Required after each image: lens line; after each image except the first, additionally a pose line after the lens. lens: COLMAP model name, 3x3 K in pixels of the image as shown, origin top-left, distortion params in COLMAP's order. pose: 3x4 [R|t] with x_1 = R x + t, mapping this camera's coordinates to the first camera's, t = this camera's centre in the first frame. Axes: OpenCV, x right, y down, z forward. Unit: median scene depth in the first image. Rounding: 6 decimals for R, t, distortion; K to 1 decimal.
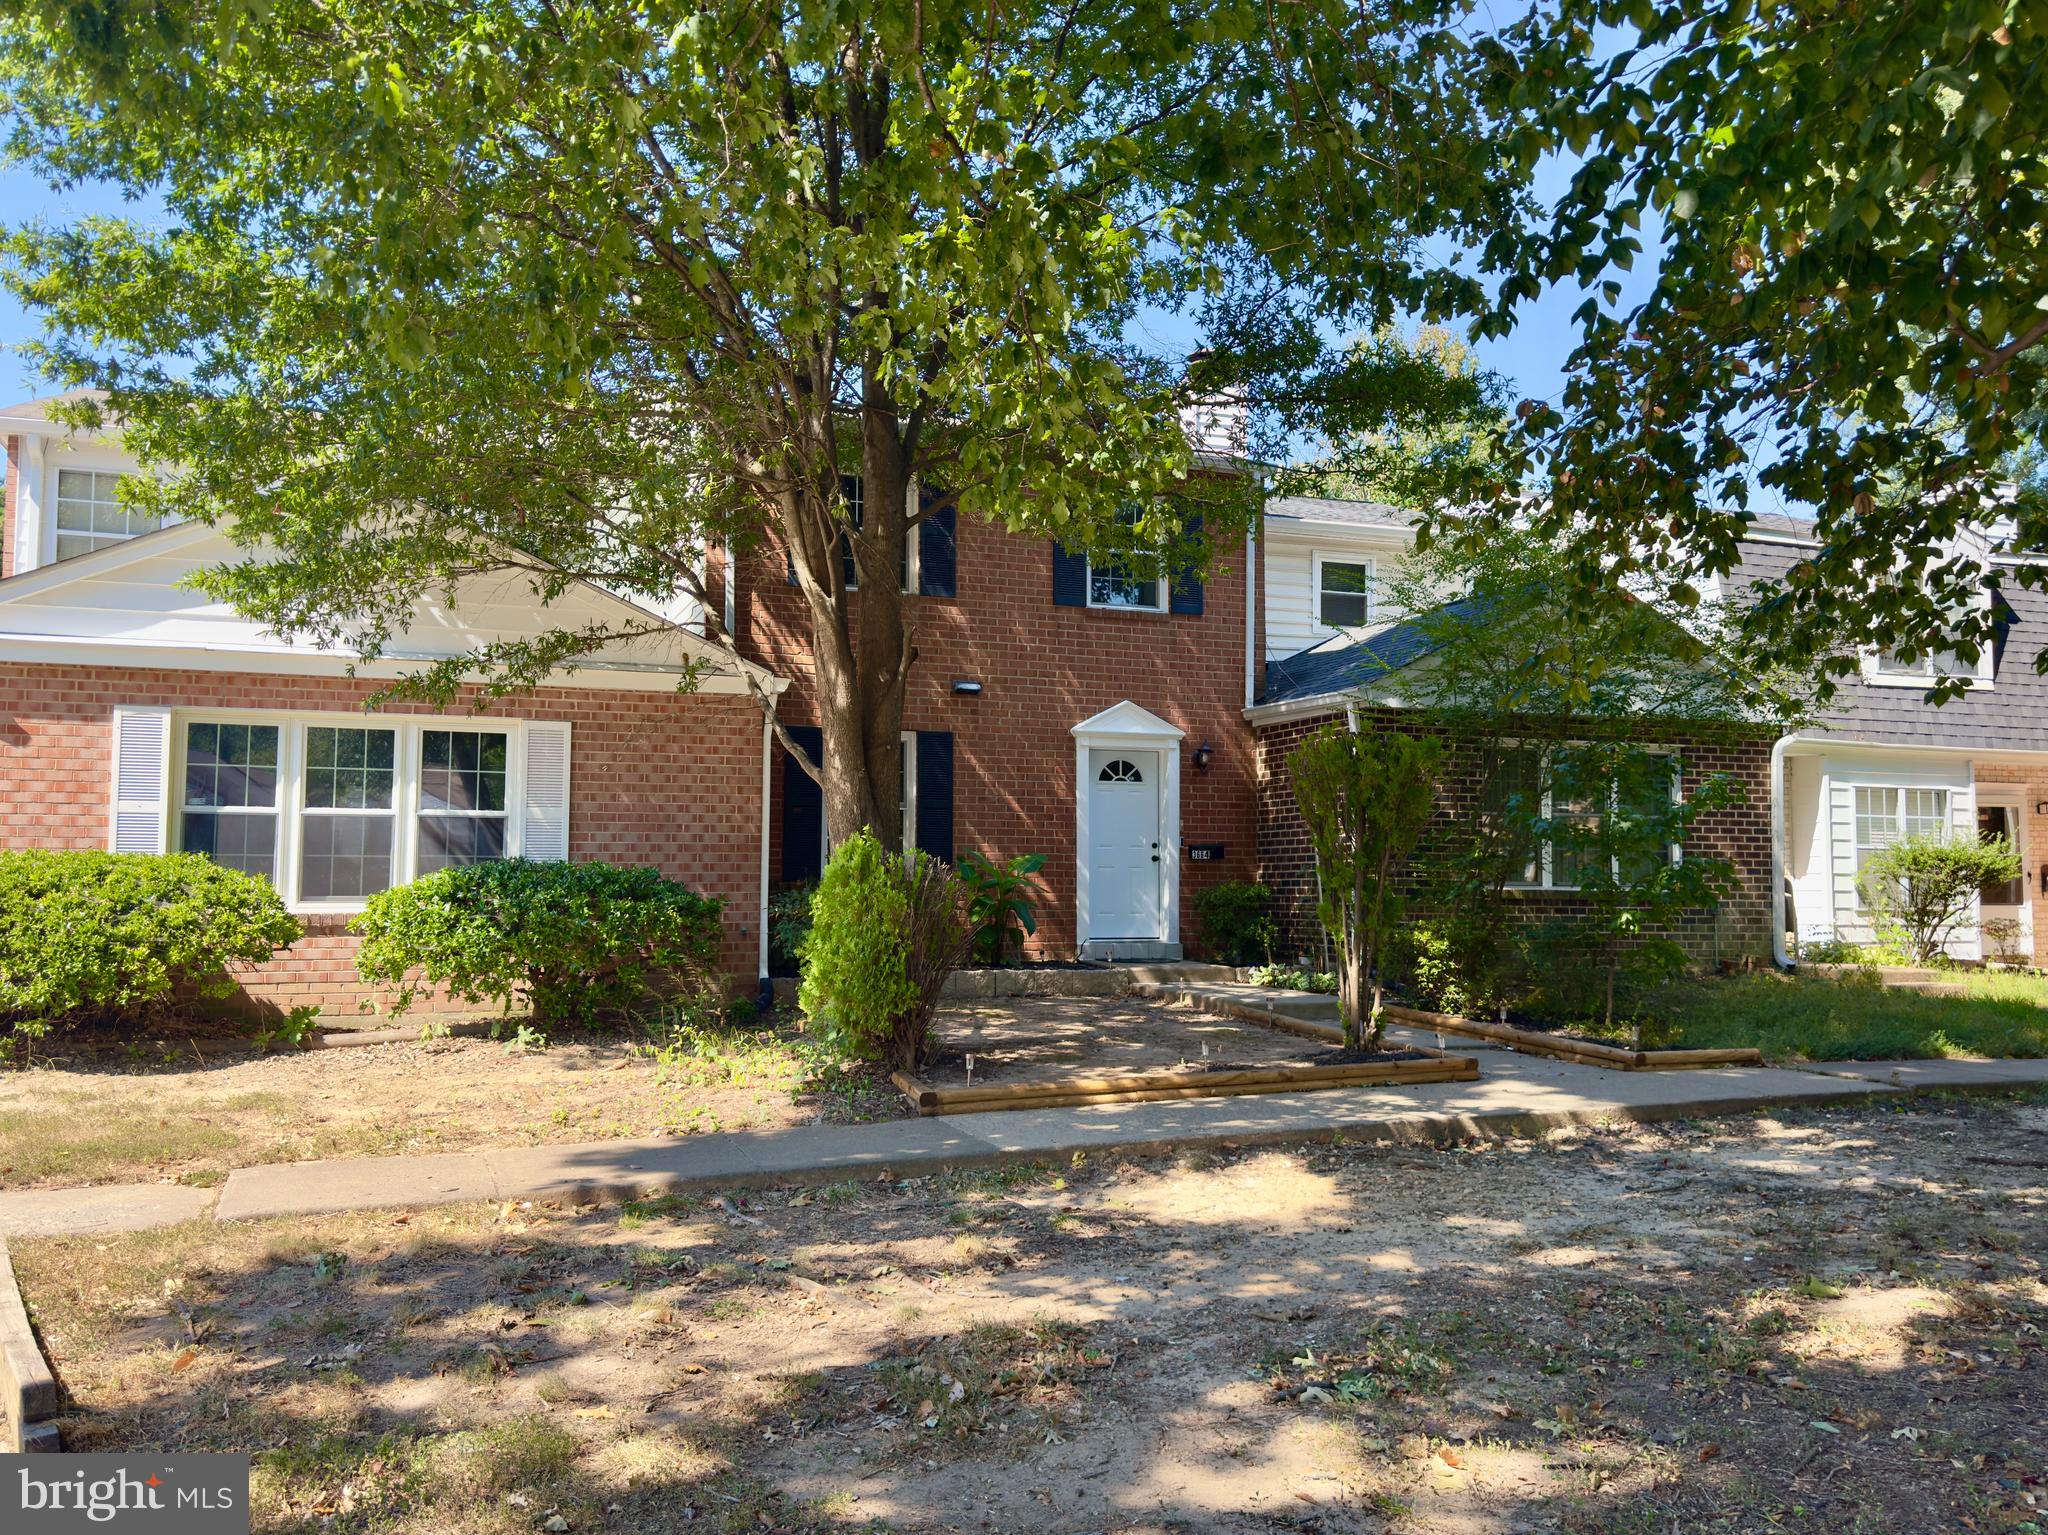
lens RADIAL K [[1662.9, 0, 1024.0], [0, 1662.9, 767.5], [0, 0, 1]] dist [0.002098, 0.000017]
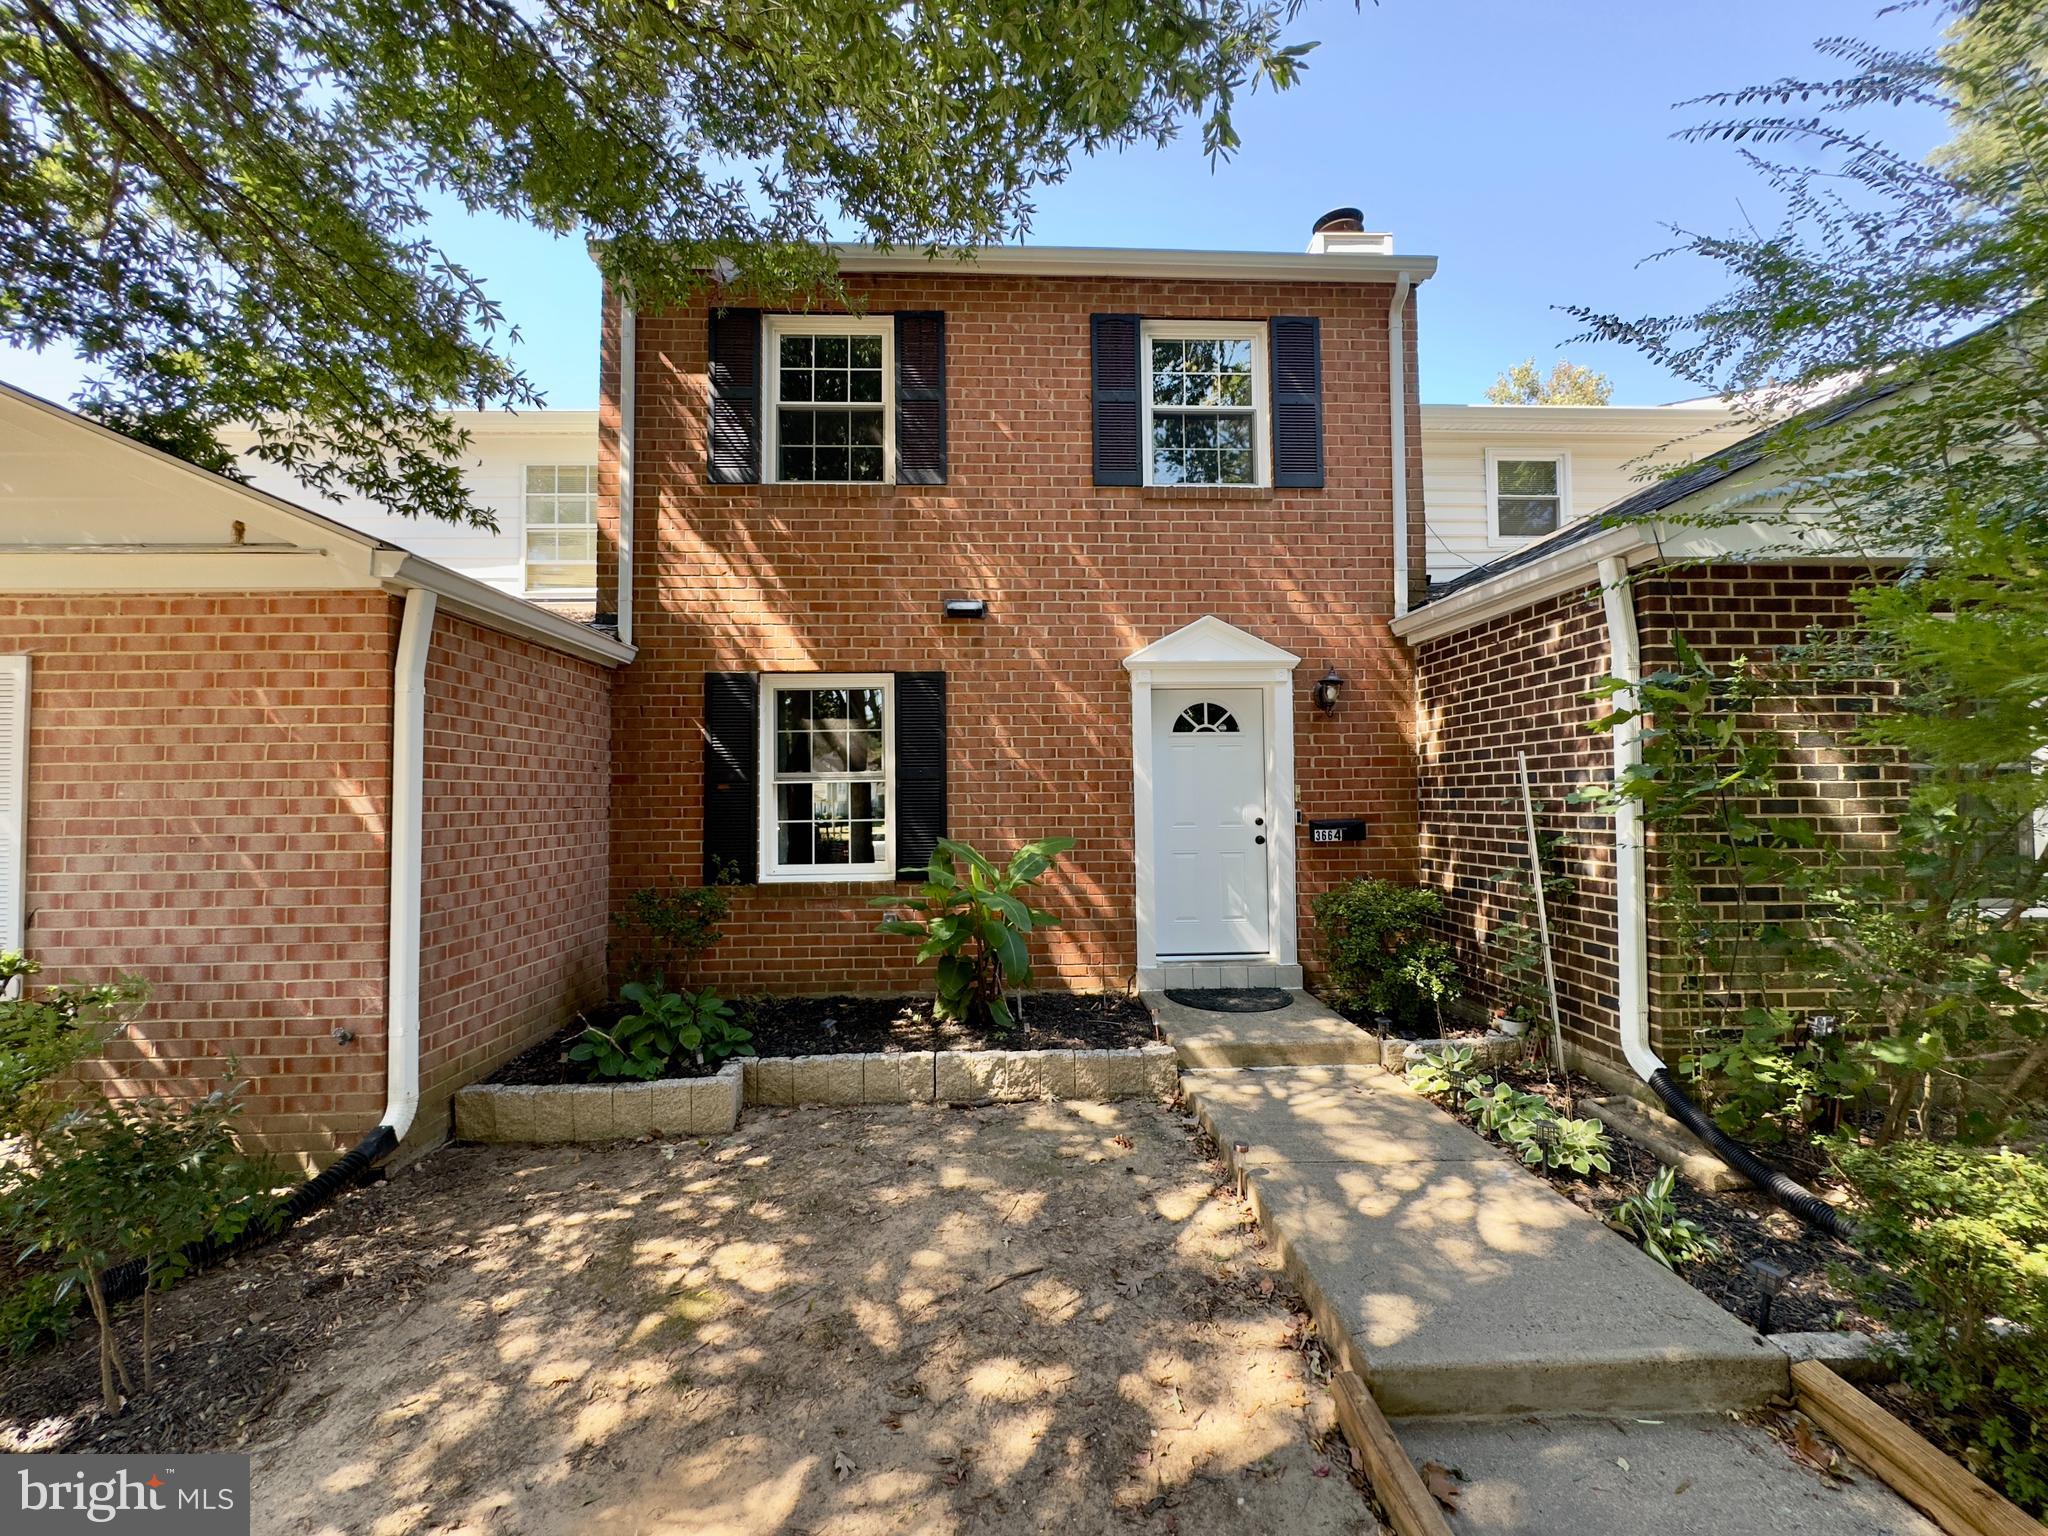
lens RADIAL K [[833.8, 0, 1024.0], [0, 833.8, 768.0], [0, 0, 1]] dist [0.000263, 0.000013]
pose [[0.952043, -0.025511, -0.304899, 0.093039], [0.036511, 0.998870, 0.030430, 0.009980], [0.303778, -0.040103, 0.951898, 0.639964]]
